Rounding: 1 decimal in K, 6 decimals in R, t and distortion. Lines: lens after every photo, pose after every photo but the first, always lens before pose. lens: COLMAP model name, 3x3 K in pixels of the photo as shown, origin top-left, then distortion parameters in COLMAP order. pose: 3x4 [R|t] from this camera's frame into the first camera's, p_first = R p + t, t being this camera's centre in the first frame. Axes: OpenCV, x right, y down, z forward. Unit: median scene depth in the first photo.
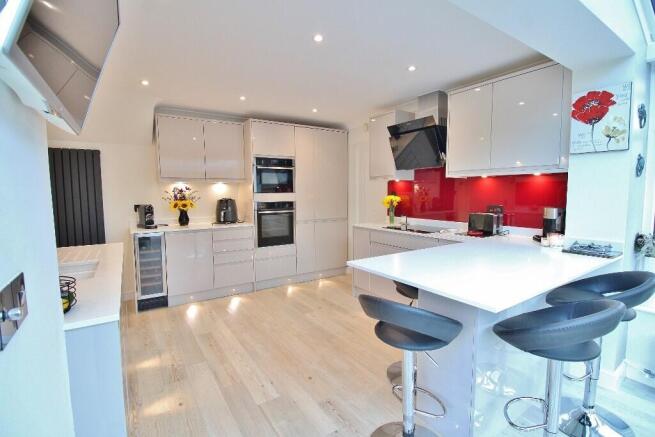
lens RADIAL K [[307.8, 0, 325.3], [0, 307.8, 215.2], [0, 0, 1]] dist [0.001314, -0.013905]
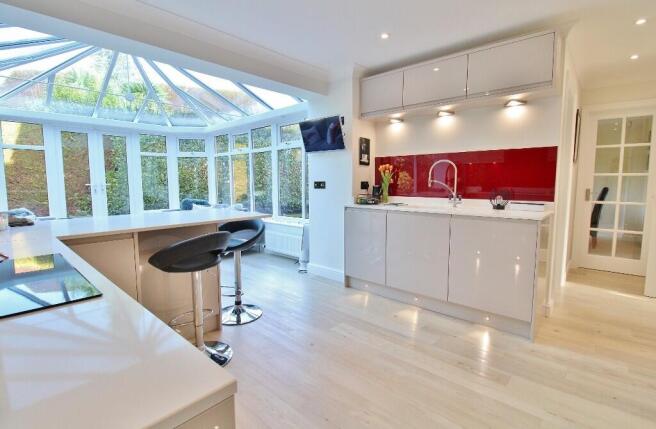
lens RADIAL K [[313.6, 0, 328.3], [0, 313.6, 211.9], [0, 0, 1]] dist [0.003068, -0.010573]
pose [[-0.967264, 0.044164, -0.249901, 0.080083], [-0.002745, 0.982862, 0.184323, -0.056183], [0.253758, 0.178974, -0.950566, 1.086750]]
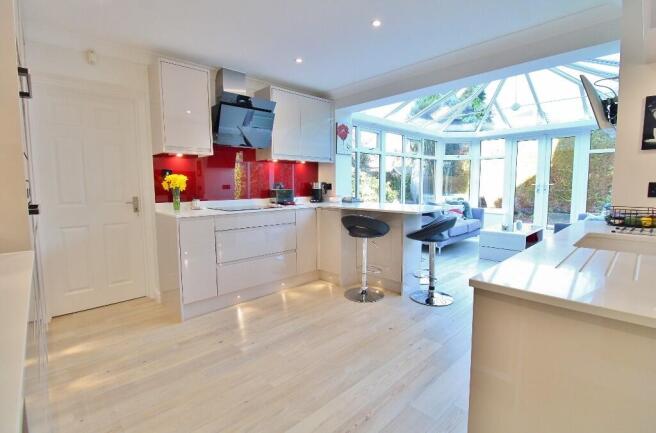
lens RADIAL K [[310.5, 0, 324.0], [0, 310.5, 213.7], [0, 0, 1]] dist [0.001394, -0.012887]
pose [[-0.178503, -0.087112, 0.980076, -0.615340], [0.083818, 0.991106, 0.103359, -0.017862], [-0.980363, 0.100598, -0.169614, 0.783867]]
